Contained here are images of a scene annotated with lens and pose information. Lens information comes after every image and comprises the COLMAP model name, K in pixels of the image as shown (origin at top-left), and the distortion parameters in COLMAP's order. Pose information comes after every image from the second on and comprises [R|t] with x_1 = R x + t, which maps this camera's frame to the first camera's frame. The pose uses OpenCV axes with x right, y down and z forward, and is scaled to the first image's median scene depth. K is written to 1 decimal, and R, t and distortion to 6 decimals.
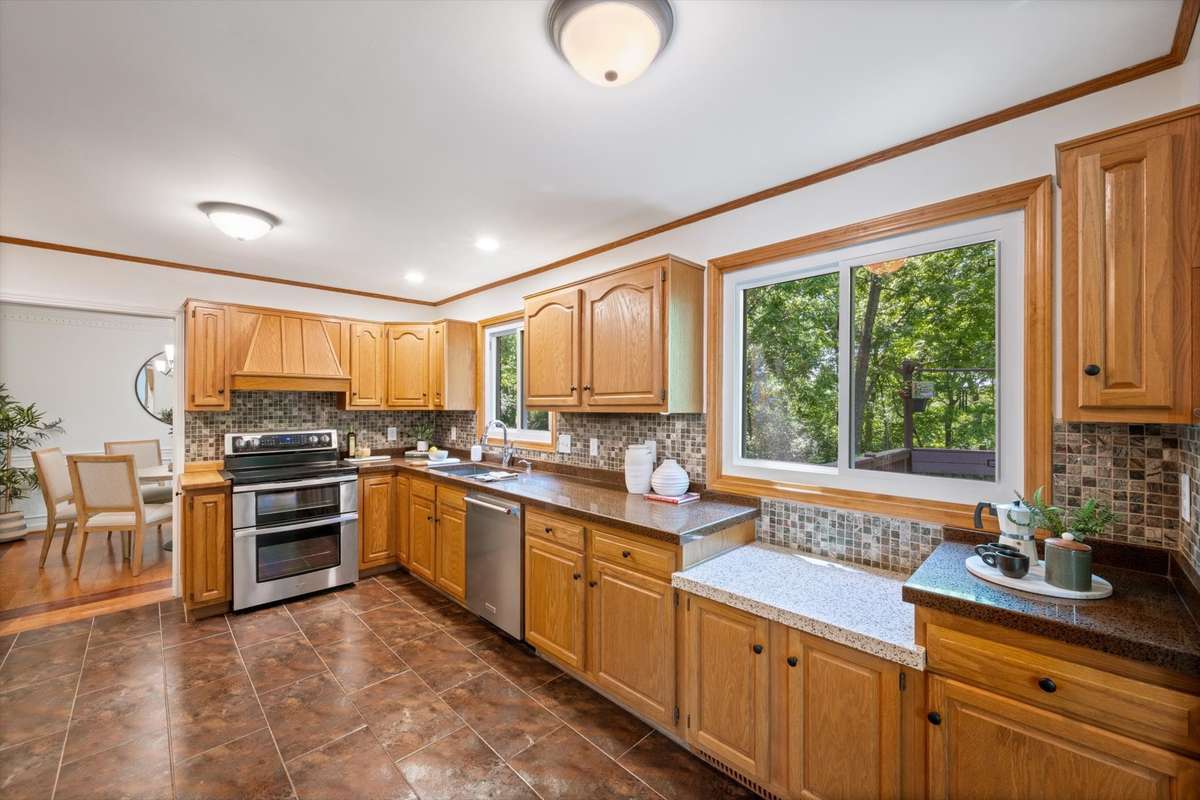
lens RADIAL K [[466.9, 0, 596.7], [0, 466.9, 395.6], [0, 0, 1]] dist [-0.000423, 0.000590]
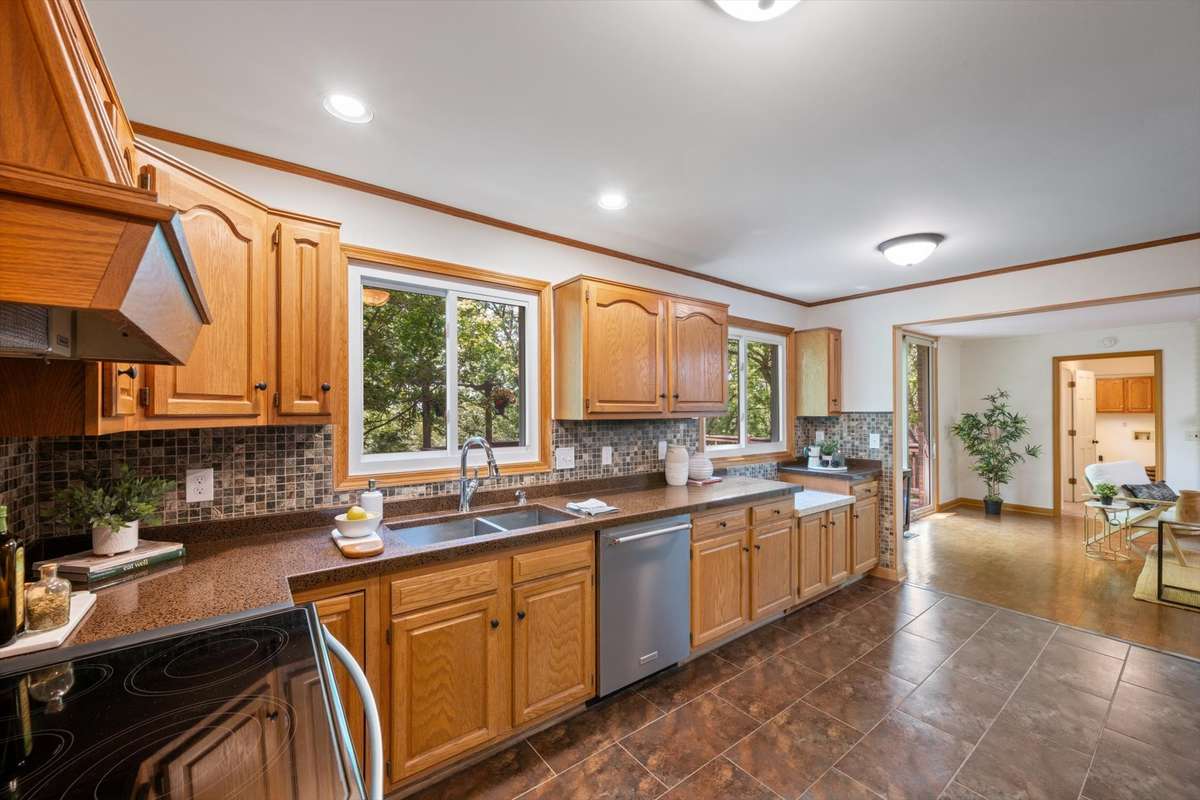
lens RADIAL K [[466.9, 0, 595.5], [0, 466.9, 406.2], [0, 0, 1]] dist [-0.000423, 0.000590]
pose [[0.126402, 0.009362, 0.991935, -0.948579], [-0.017801, 0.999816, -0.007168, 0.015601], [-0.991819, -0.016751, 0.126546, 0.889151]]
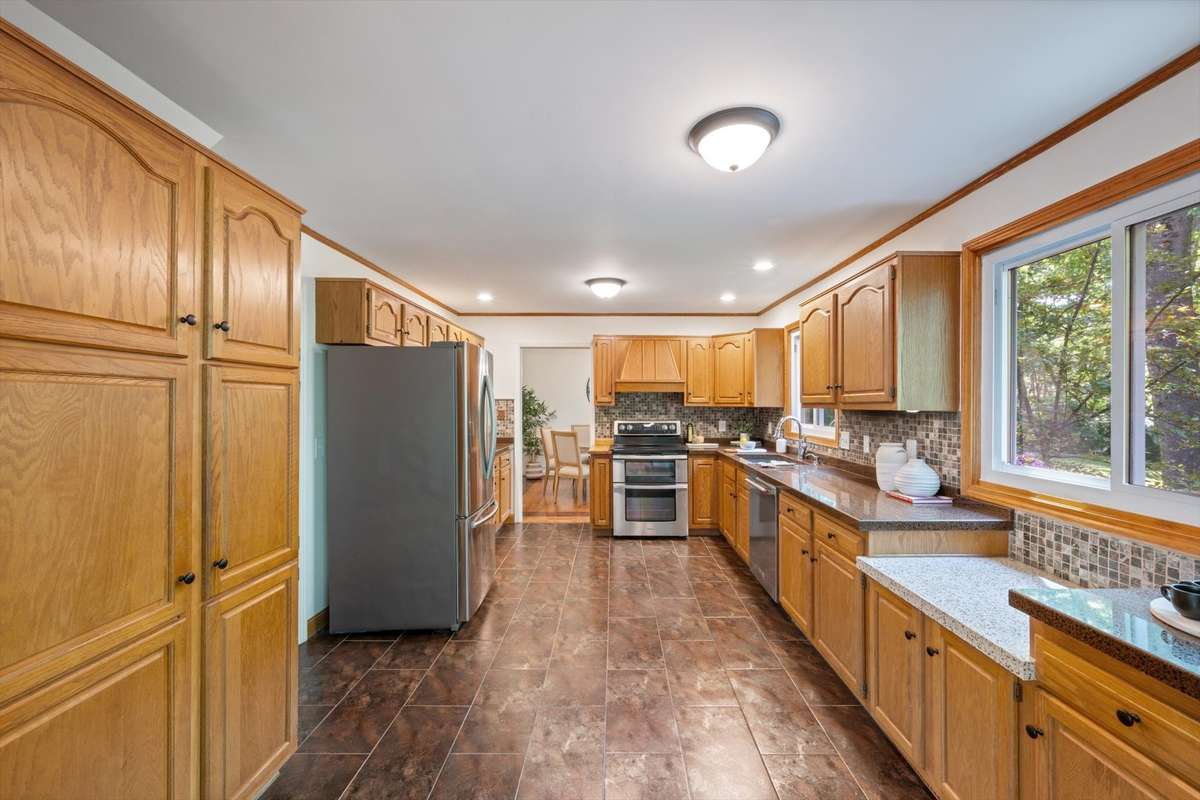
lens RADIAL K [[466.9, 0, 615.4], [0, 466.9, 393.5], [0, 0, 1]] dist [-0.000423, 0.000590]
pose [[0.720415, -0.010243, -0.693467, 0.299928], [0.009479, 0.999943, -0.004923, -0.000072], [0.693478, -0.003027, 0.720471, -0.103837]]
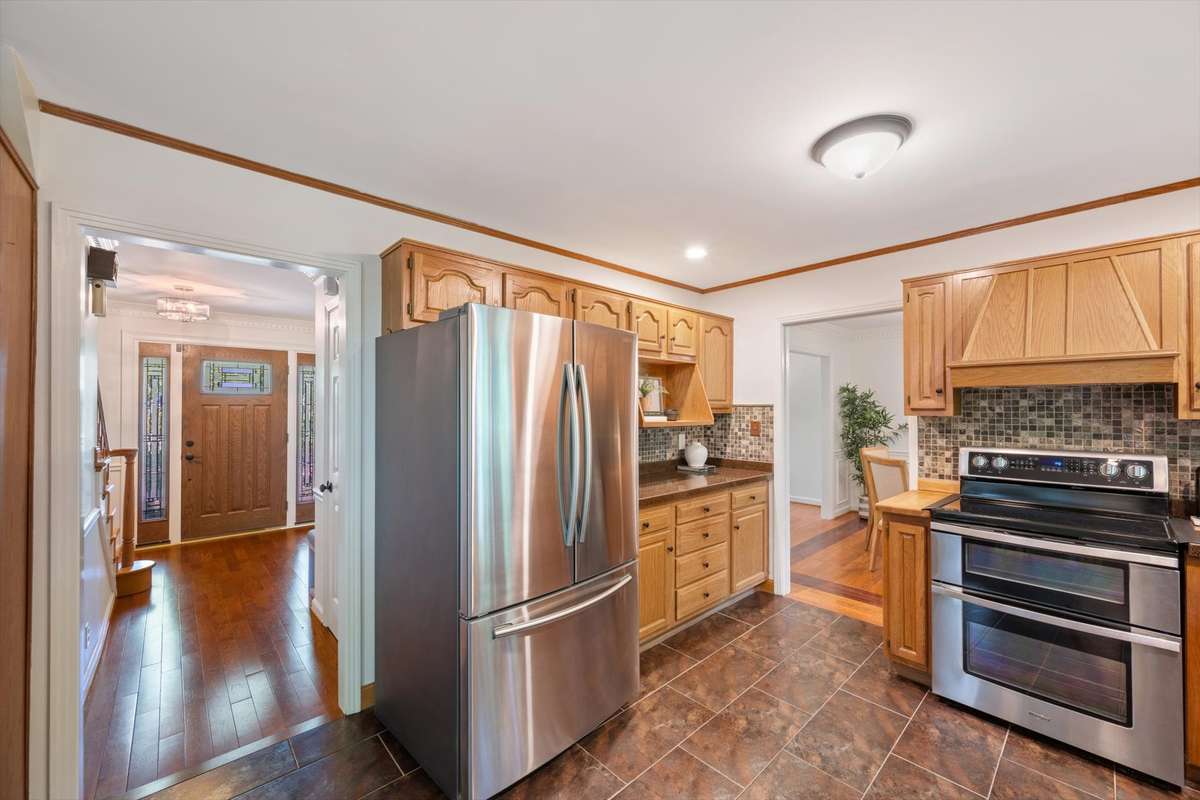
lens RADIAL K [[466.9, 0, 603.2], [0, 466.9, 405.3], [0, 0, 1]] dist [-0.000423, 0.000590]
pose [[-0.016185, -0.005991, -0.999851, -0.039857], [0.019981, 0.999780, -0.006314, 0.009078], [0.999669, -0.020081, -0.016062, 0.506865]]
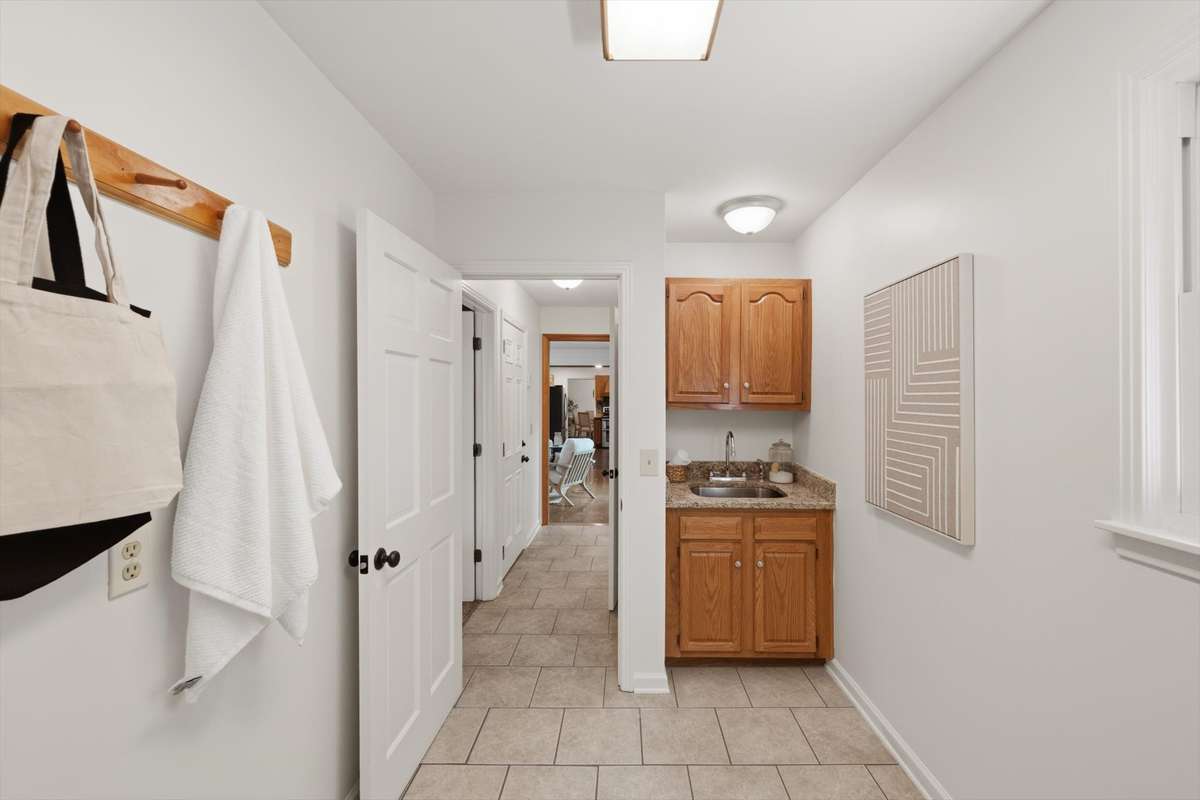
lens RADIAL K [[466.9, 0, 604.1], [0, 466.9, 398.7], [0, 0, 1]] dist [-0.000423, 0.000590]
pose [[0.691971, -0.004117, -0.721913, 2.364509], [0.016014, 0.999825, 0.009647, -0.029829], [0.721747, -0.018236, 0.691916, -1.984015]]
